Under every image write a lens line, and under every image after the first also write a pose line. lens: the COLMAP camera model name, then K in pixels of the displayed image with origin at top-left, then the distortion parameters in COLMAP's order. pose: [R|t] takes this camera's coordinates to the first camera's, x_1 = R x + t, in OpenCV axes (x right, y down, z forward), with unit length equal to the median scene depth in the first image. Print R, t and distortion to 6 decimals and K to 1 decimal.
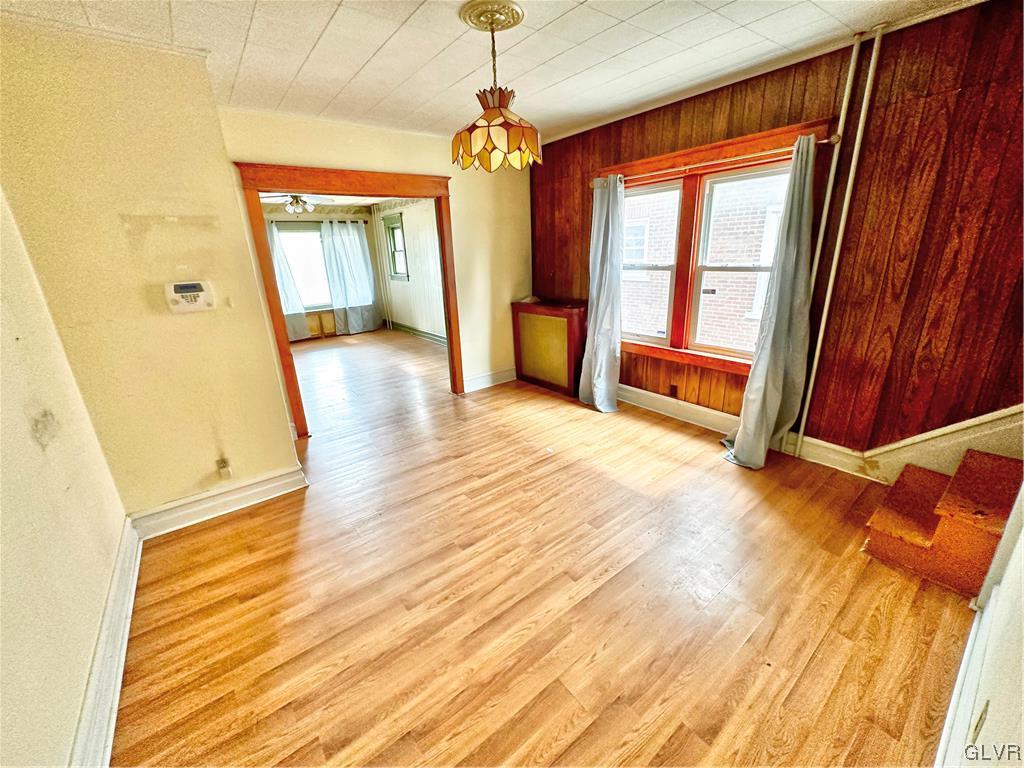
lens RADIAL K [[409.2, 0, 510.9], [0, 409.2, 383.6], [0, 0, 1]] dist [-0.001640, 0.001330]
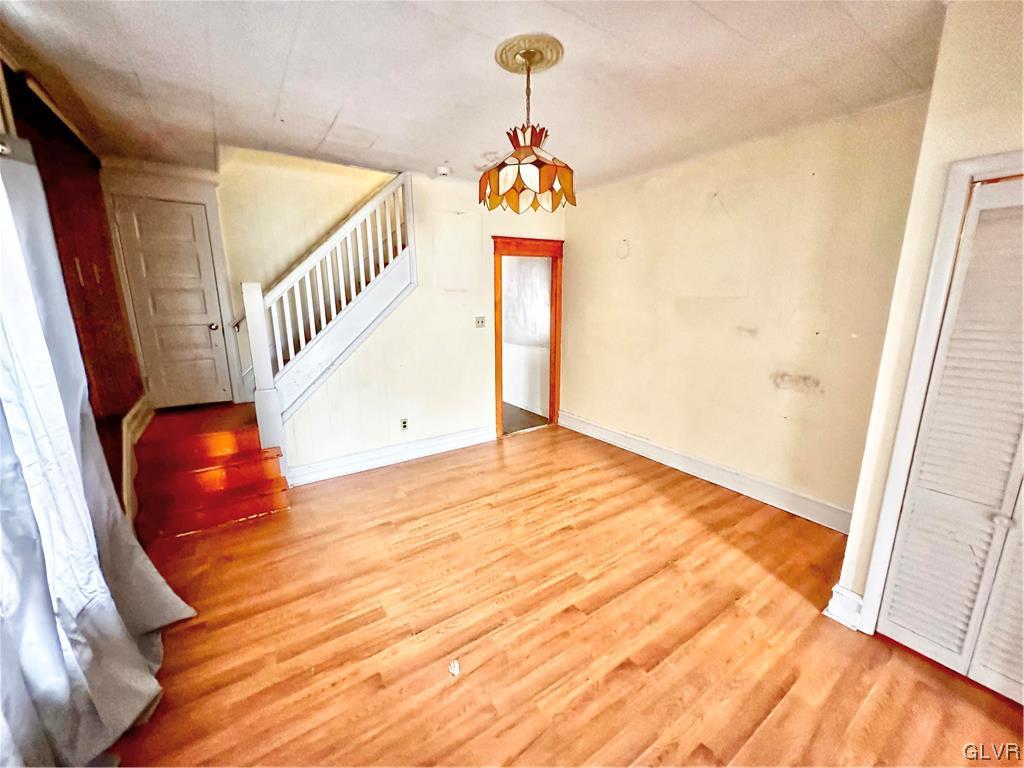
lens RADIAL K [[409.2, 0, 512.1], [0, 409.2, 386.3], [0, 0, 1]] dist [-0.001640, 0.001330]
pose [[-0.997317, 0.033643, 0.065019, -0.037862], [0.061602, 0.865543, 0.497032, -0.611417], [-0.039555, 0.499704, -0.865293, 1.913179]]
